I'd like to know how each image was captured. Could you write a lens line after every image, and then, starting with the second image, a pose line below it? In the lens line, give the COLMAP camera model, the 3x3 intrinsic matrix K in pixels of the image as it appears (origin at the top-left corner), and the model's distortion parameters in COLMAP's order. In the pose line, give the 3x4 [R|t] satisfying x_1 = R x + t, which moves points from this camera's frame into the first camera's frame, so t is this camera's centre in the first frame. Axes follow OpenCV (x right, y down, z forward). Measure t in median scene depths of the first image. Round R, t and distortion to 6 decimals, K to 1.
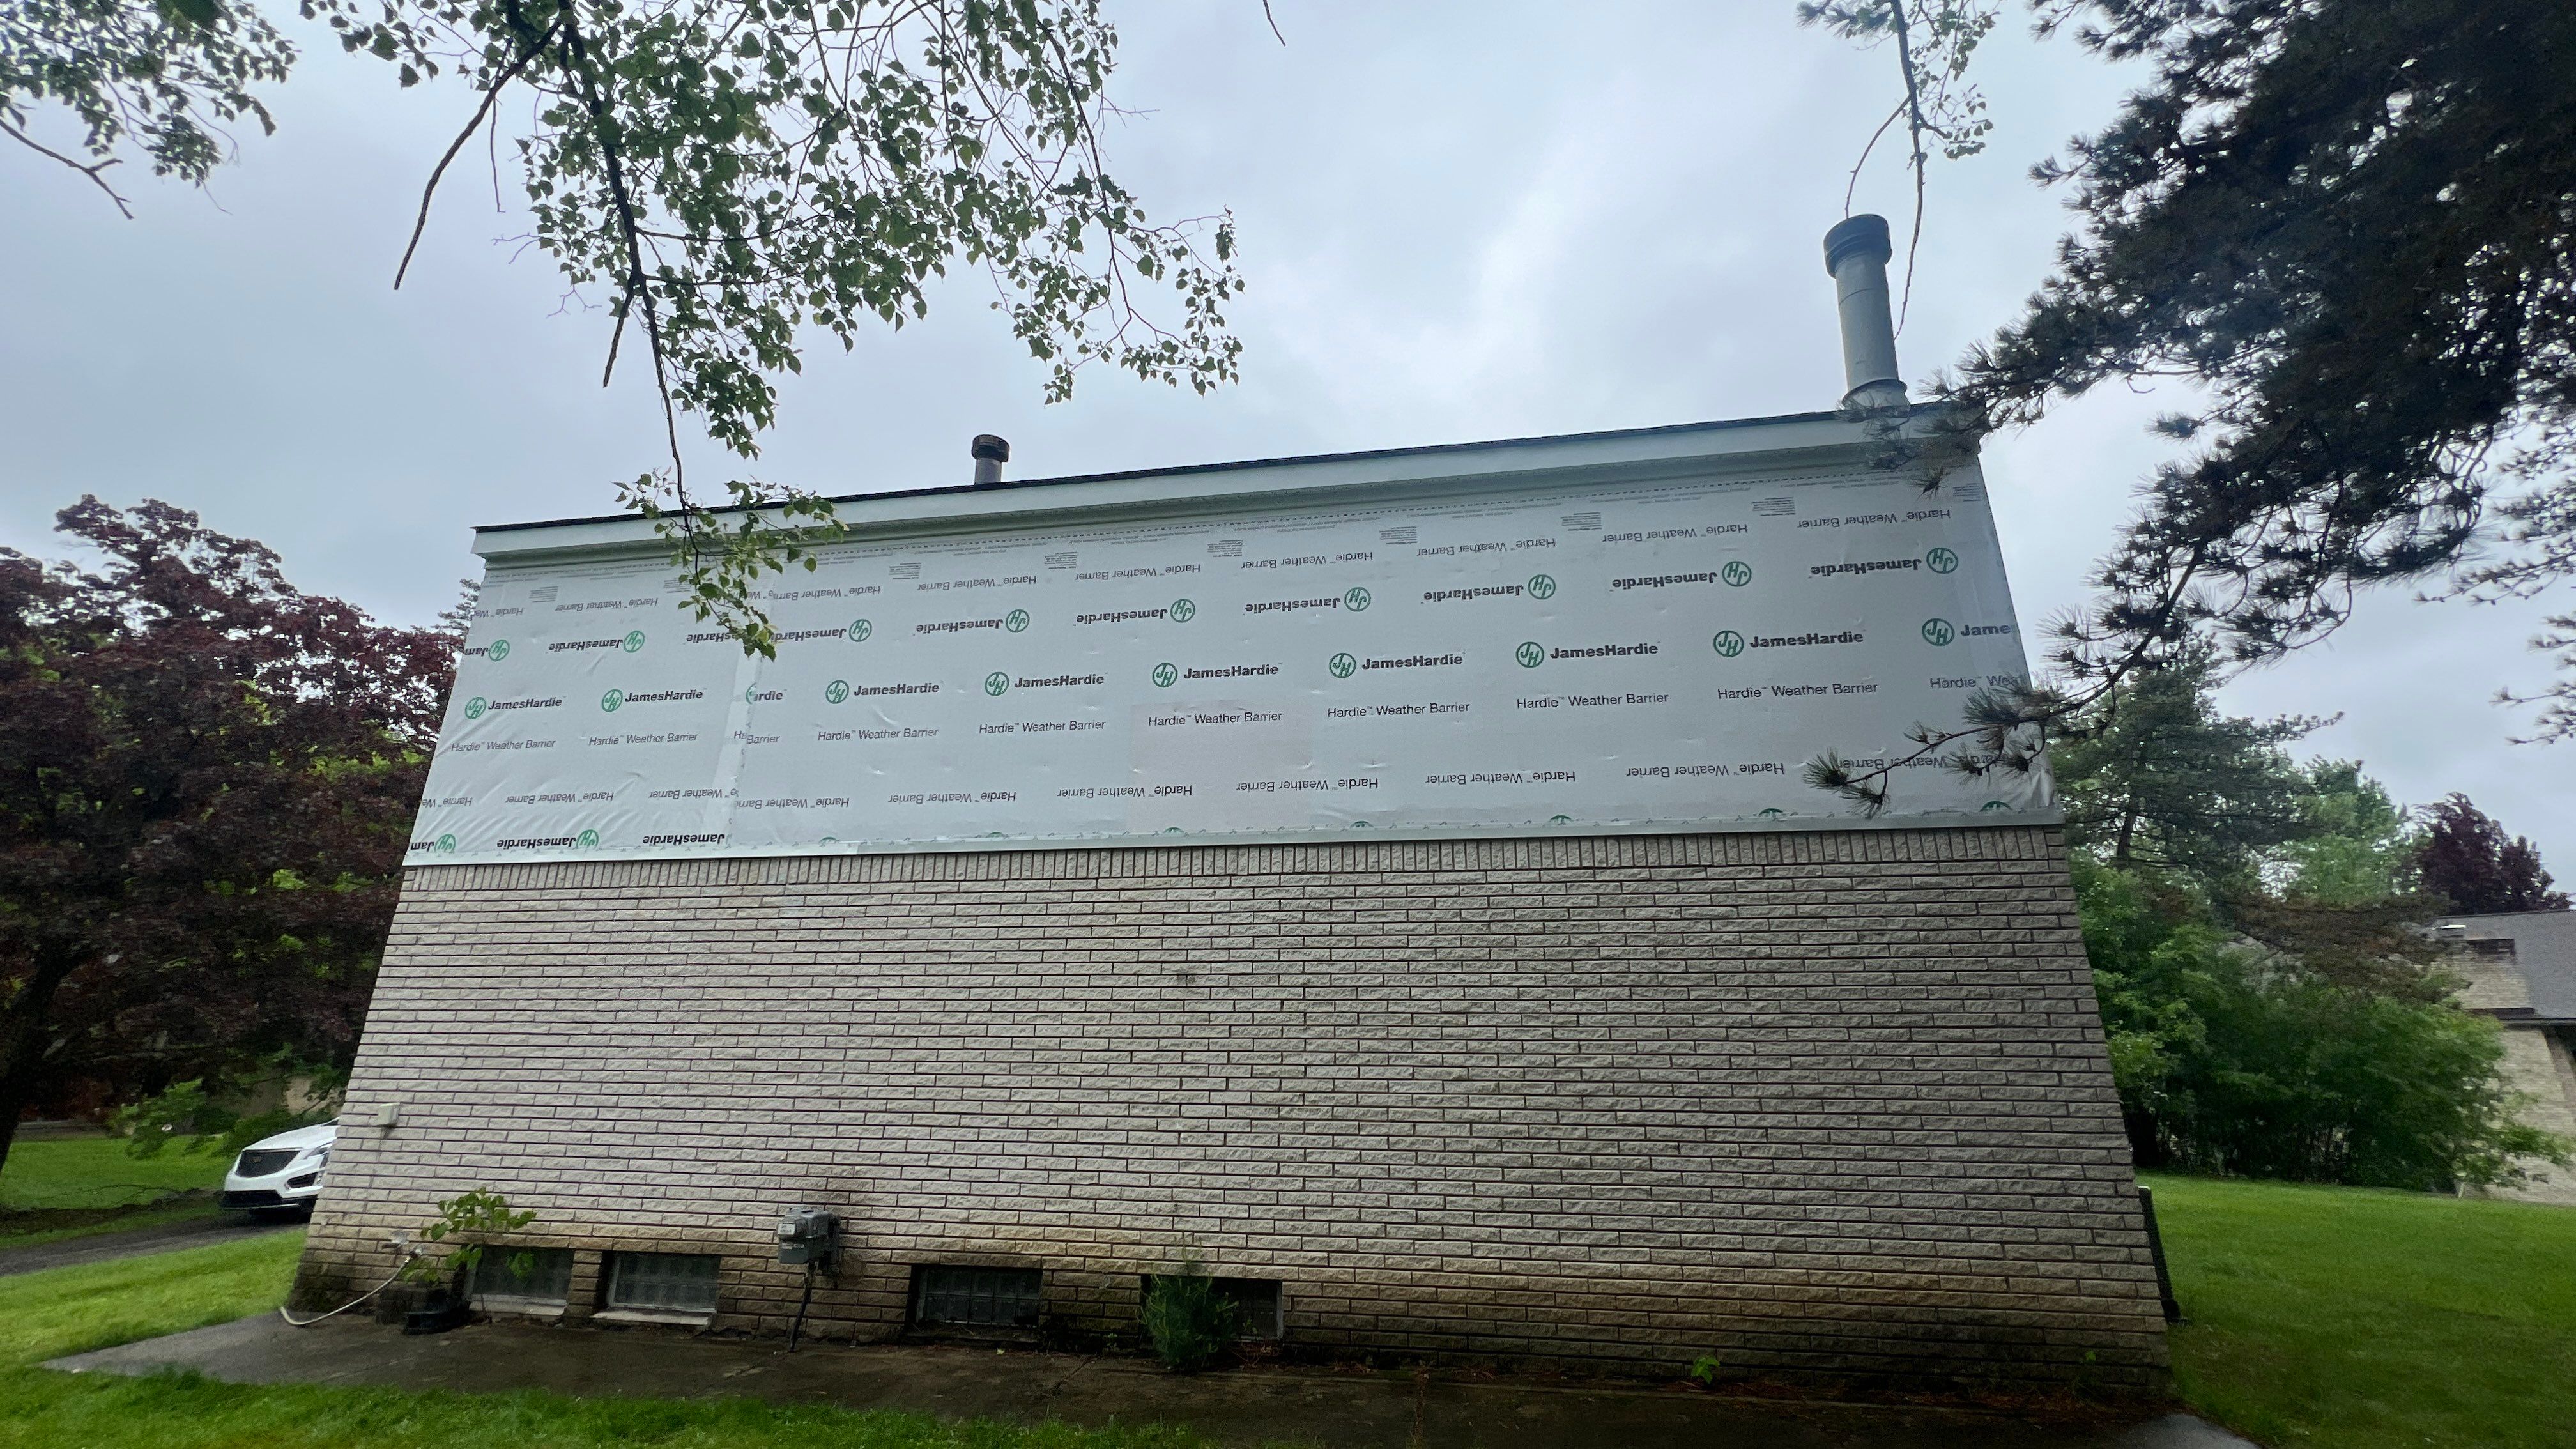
lens RADIAL K [[1055.1, 0, 1288.7], [0, 1055.1, 723.9], [0, 0, 1]] dist [-0.003256, -0.000152]
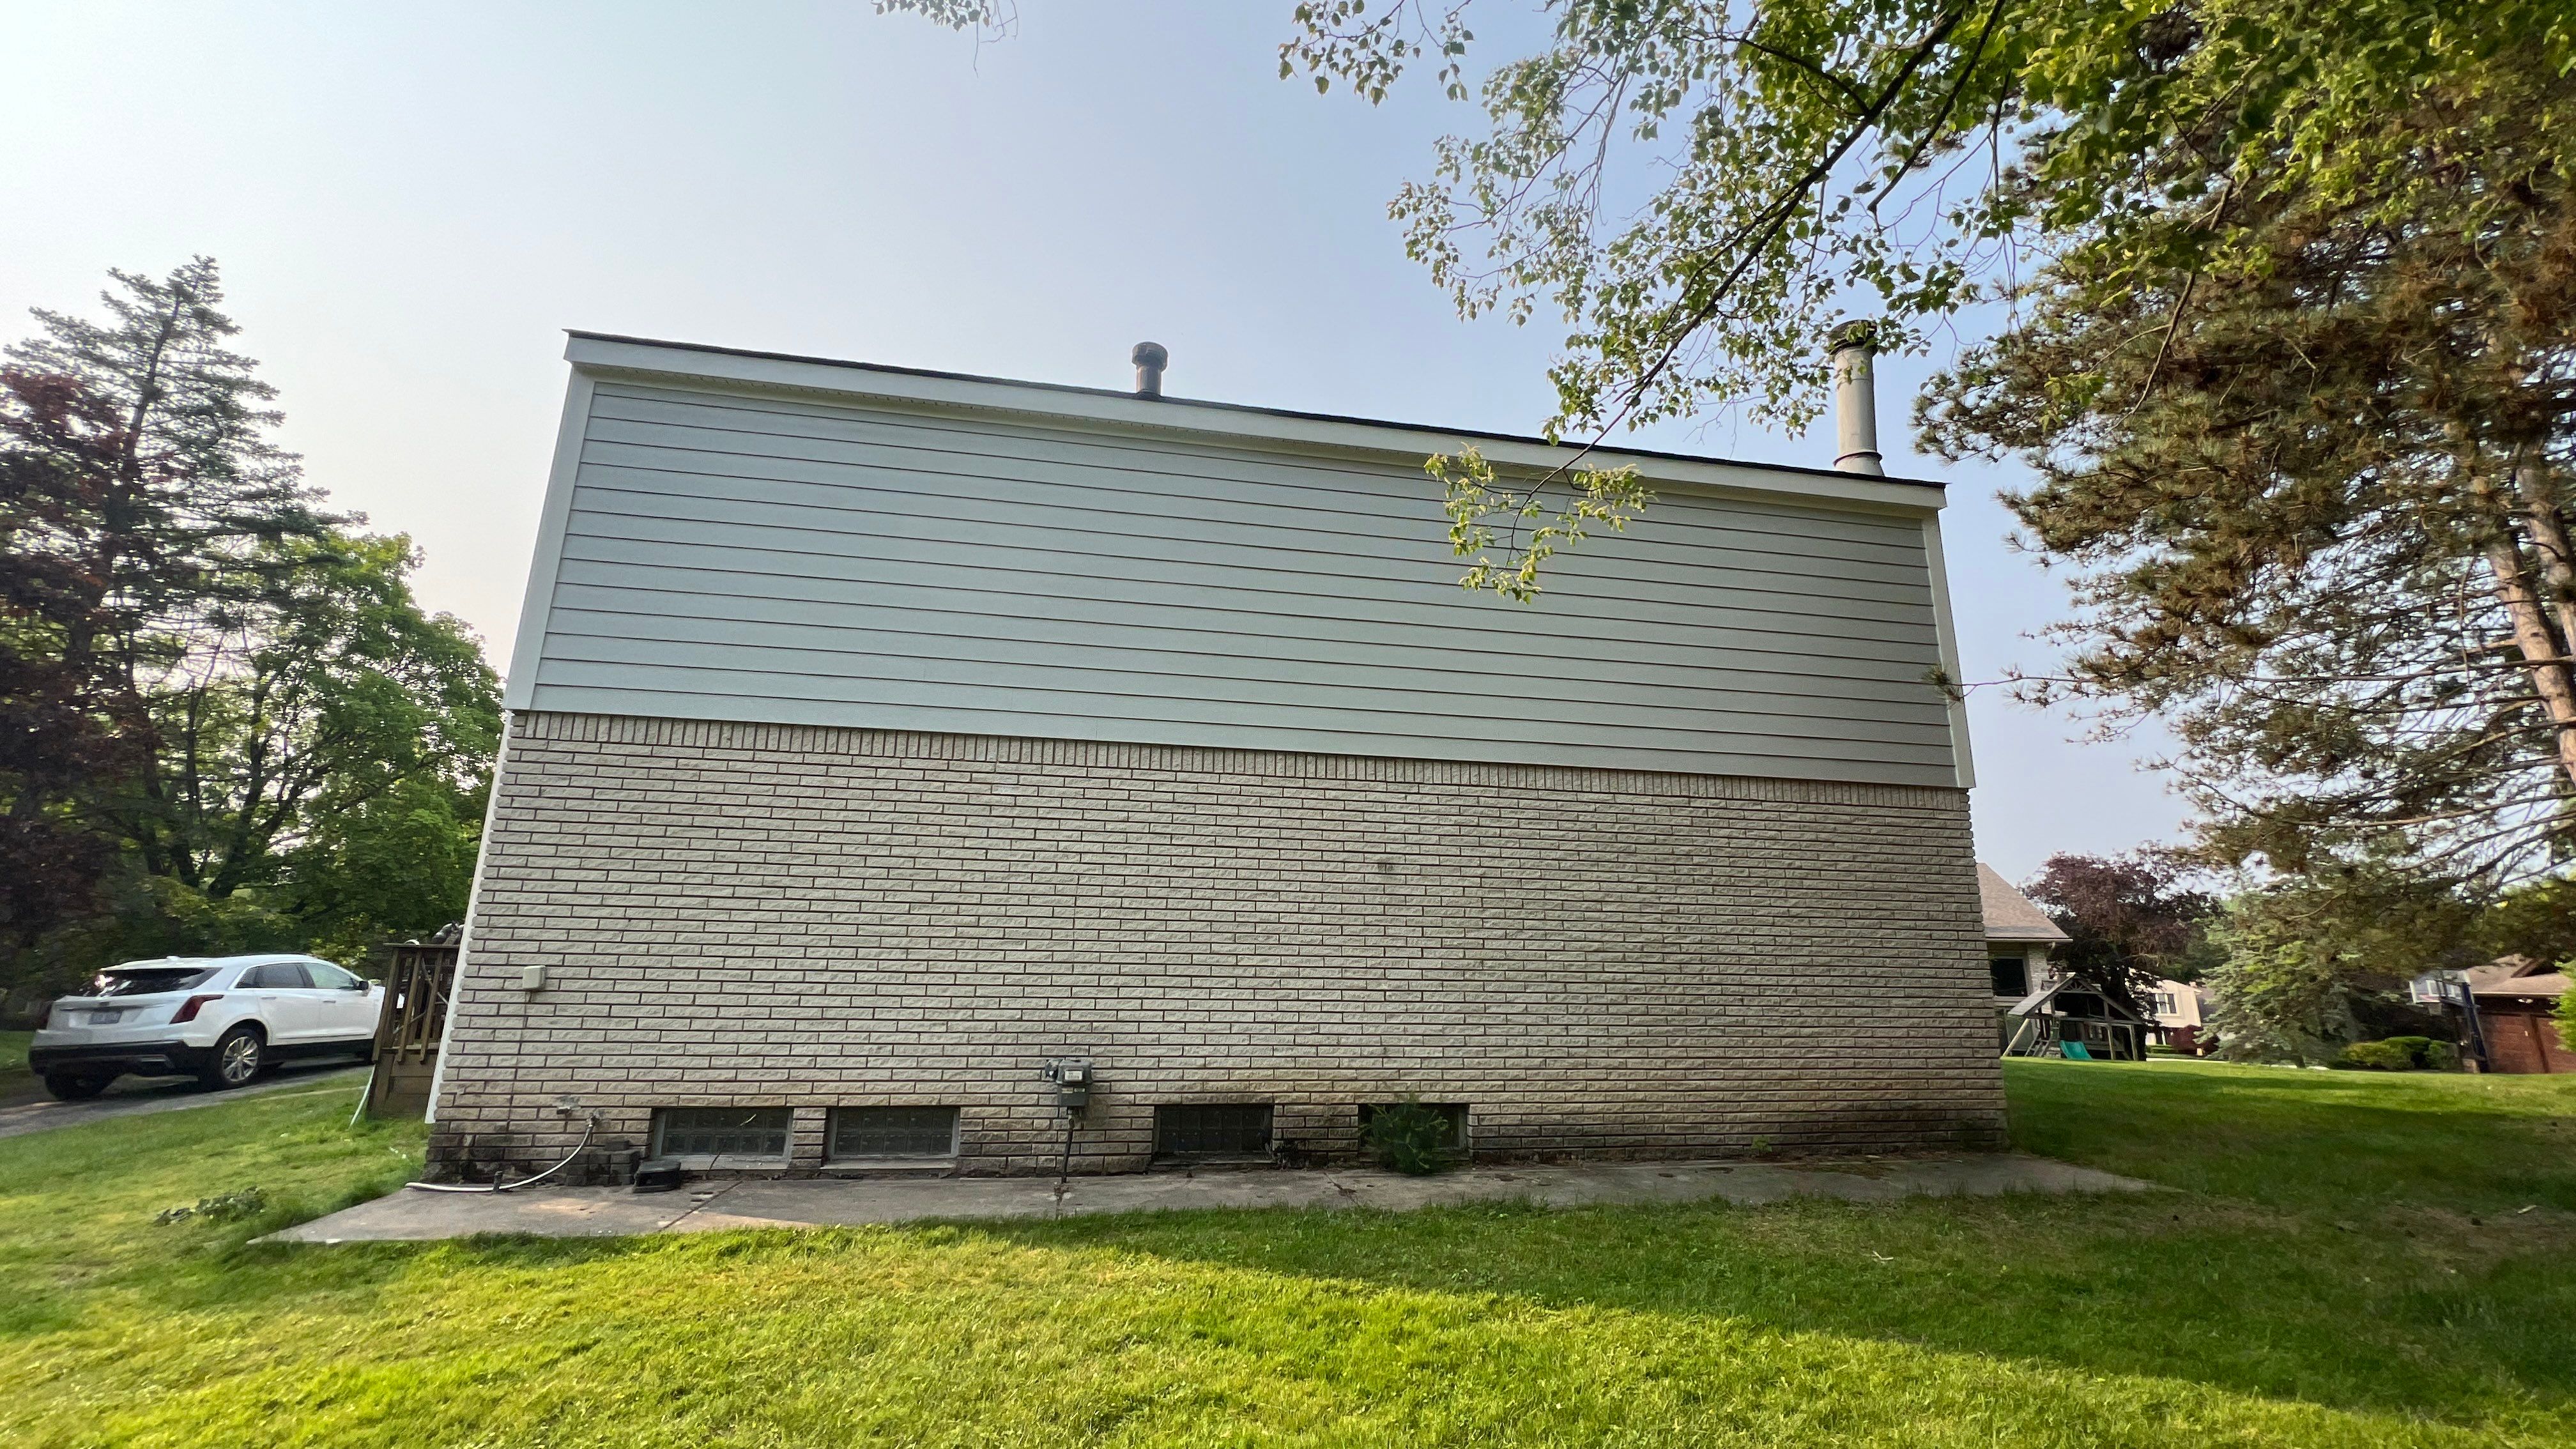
lens RADIAL K [[1055.1, 0, 1285.9], [0, 1055.1, 724.3], [0, 0, 1]] dist [-0.003256, -0.000152]
pose [[0.937865, 0.086614, 0.336017, -0.629924], [-0.113712, 0.991591, 0.061786, 0.021150], [-0.327840, -0.096156, 0.939827, -0.069205]]
